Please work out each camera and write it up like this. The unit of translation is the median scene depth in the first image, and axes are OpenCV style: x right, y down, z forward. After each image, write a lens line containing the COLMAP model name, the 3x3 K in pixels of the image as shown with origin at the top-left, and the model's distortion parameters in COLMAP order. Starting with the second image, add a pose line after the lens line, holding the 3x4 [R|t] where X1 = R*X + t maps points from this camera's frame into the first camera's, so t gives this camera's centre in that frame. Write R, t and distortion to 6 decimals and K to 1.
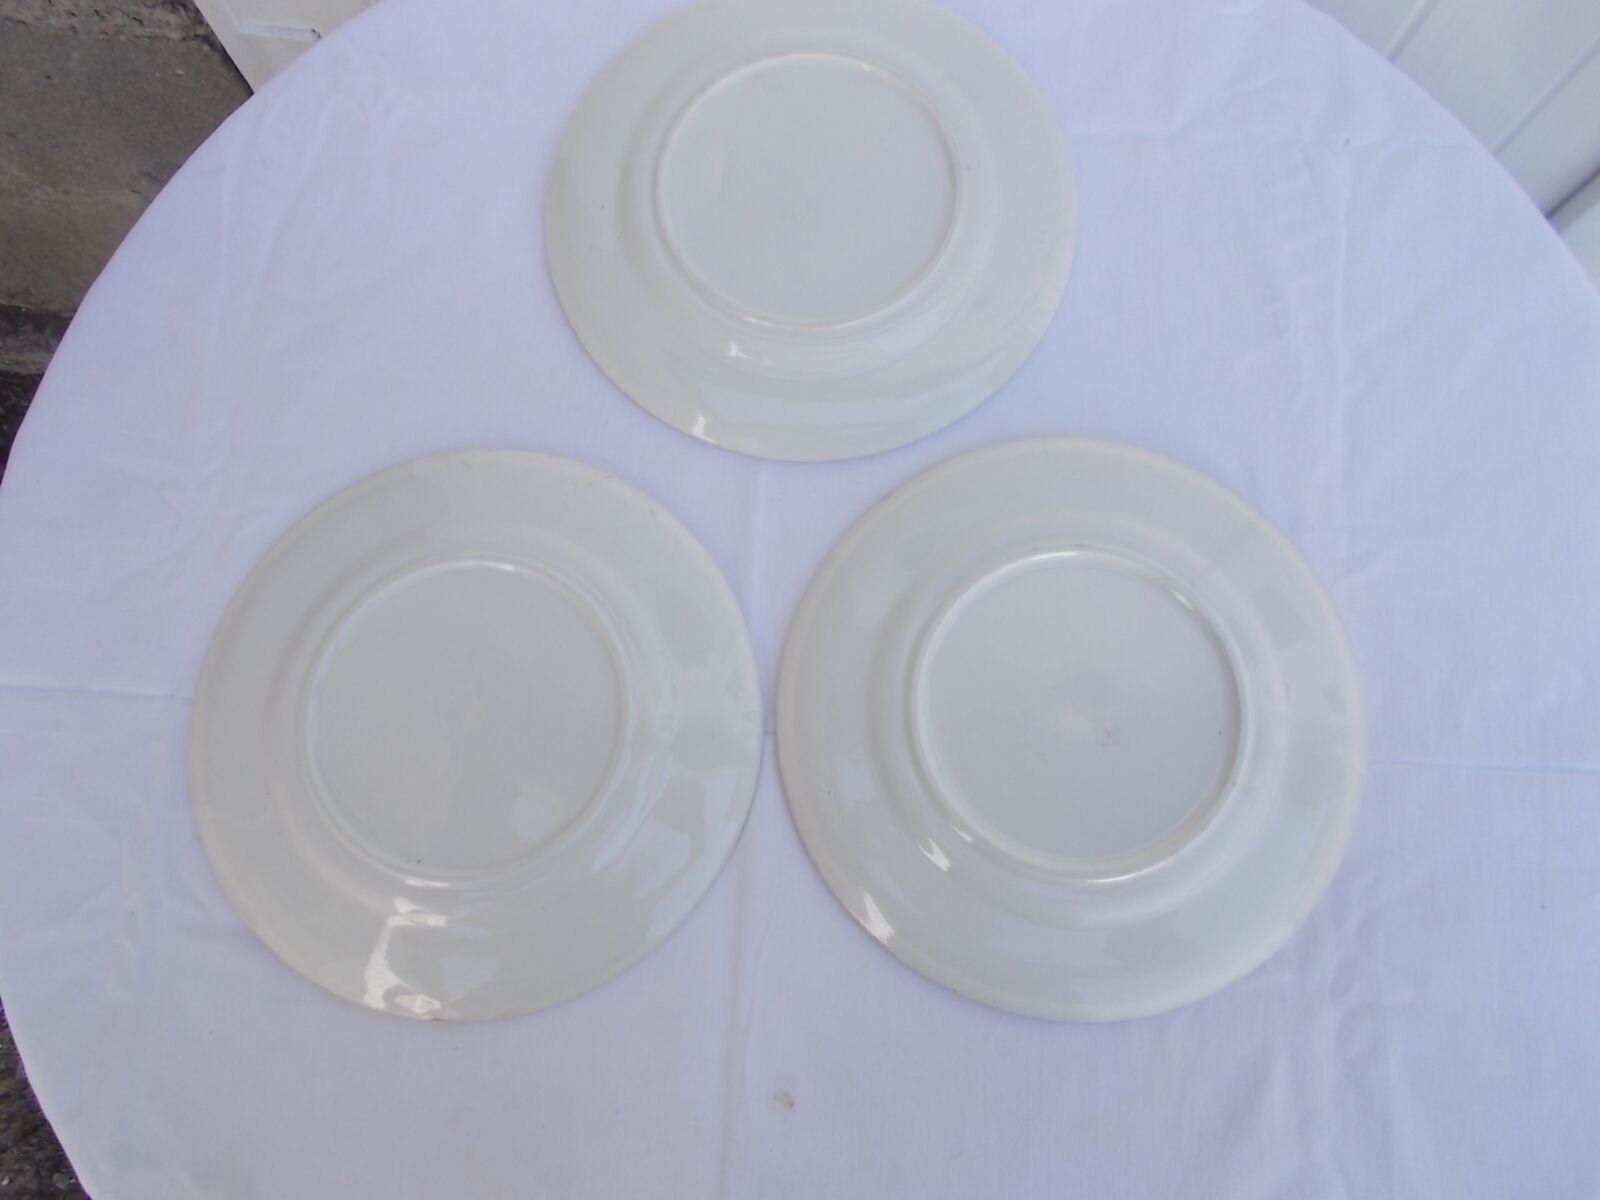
lens RADIAL K [[1231.0, 0, 800.0], [0, 1231.0, 600.0], [0, 0, 1]] dist [-0.017538, 0.003923]
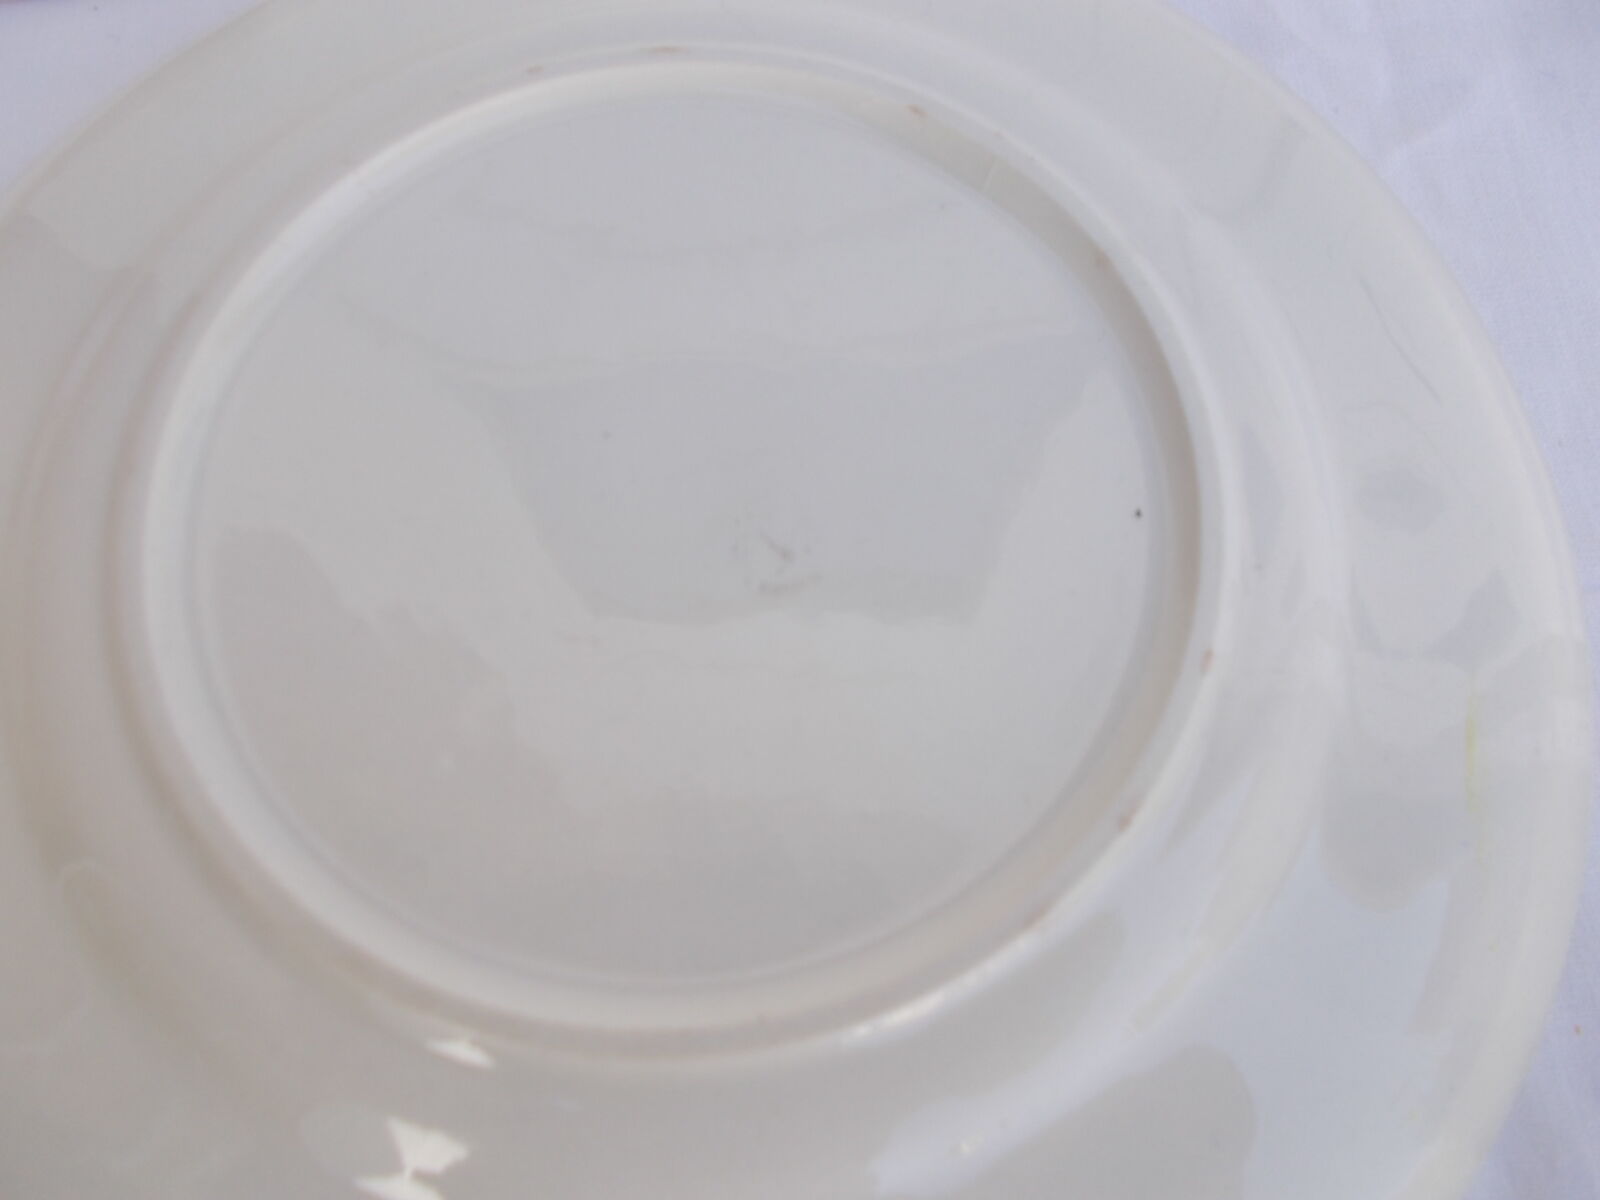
lens RADIAL K [[1231.0, 0, 800.0], [0, 1231.0, 600.0], [0, 0, 1]] dist [-0.017538, 0.003923]
pose [[0.992487, -0.098690, 0.072315, 0.118562], [0.106912, 0.986952, -0.120396, 0.080658], [-0.059490, 0.127223, 0.990089, 0.356493]]
